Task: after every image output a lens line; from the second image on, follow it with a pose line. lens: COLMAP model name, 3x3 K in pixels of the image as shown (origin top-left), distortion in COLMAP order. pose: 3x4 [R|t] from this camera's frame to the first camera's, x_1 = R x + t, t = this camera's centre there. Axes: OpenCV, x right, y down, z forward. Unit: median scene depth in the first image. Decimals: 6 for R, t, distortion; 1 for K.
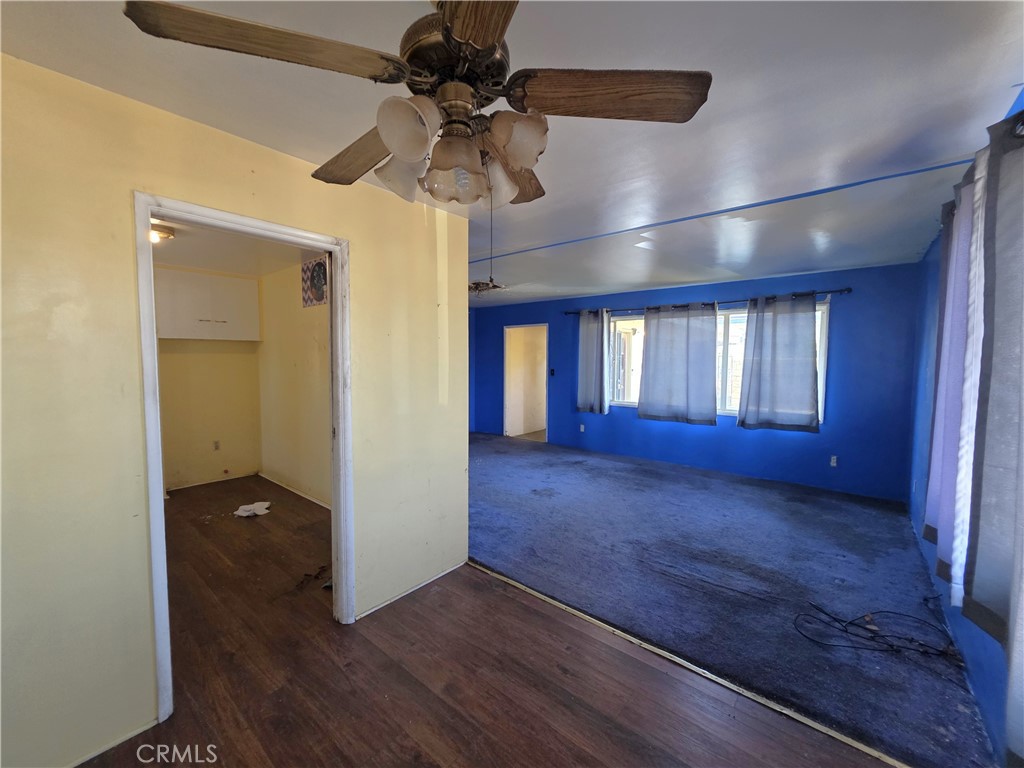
lens RADIAL K [[406.3, 0, 512.5], [0, 406.3, 378.3], [0, 0, 1]] dist [-0.009121, -0.000289]
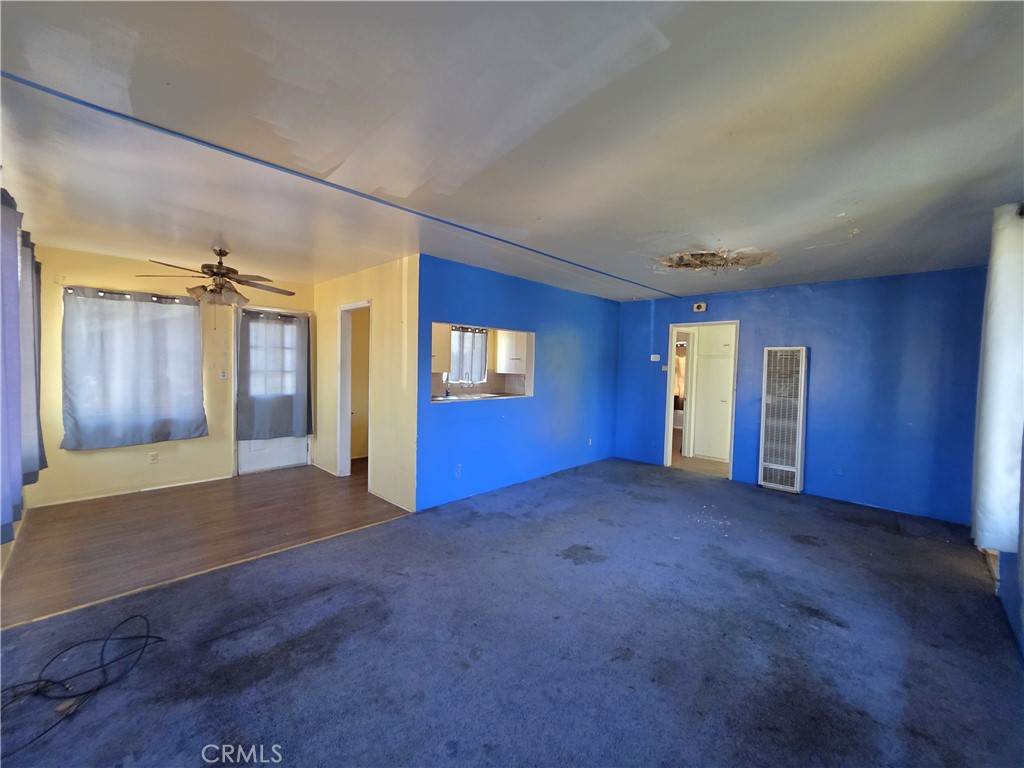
lens RADIAL K [[406.3, 0, 512.5], [0, 406.3, 378.3], [0, 0, 1]] dist [-0.009121, -0.000289]
pose [[-0.052035, 0.032667, -0.998111, 0.928318], [-0.081220, 0.996015, 0.036832, -0.044288], [0.995337, 0.082983, -0.049175, 1.070328]]
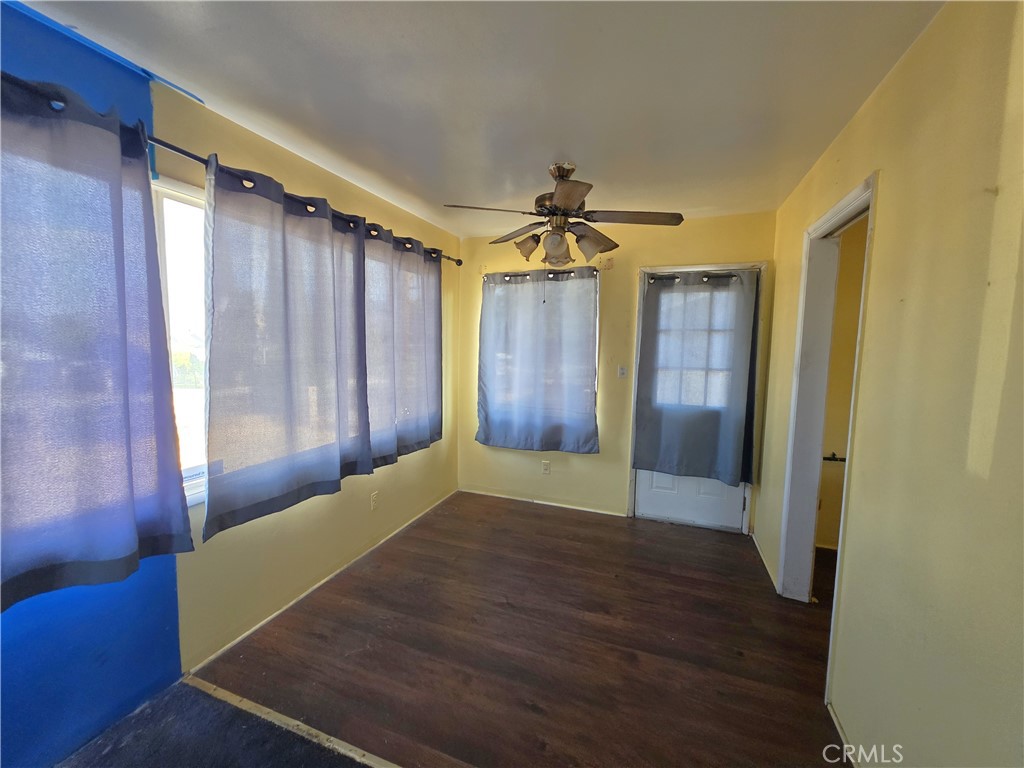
lens RADIAL K [[406.3, 0, 512.5], [0, 406.3, 378.3], [0, 0, 1]] dist [-0.009121, -0.000289]
pose [[-0.941895, 0.013976, -0.335618, 0.229391], [-0.034481, 0.989833, 0.137989, -0.036305], [0.334134, 0.141544, -0.931837, 0.860728]]
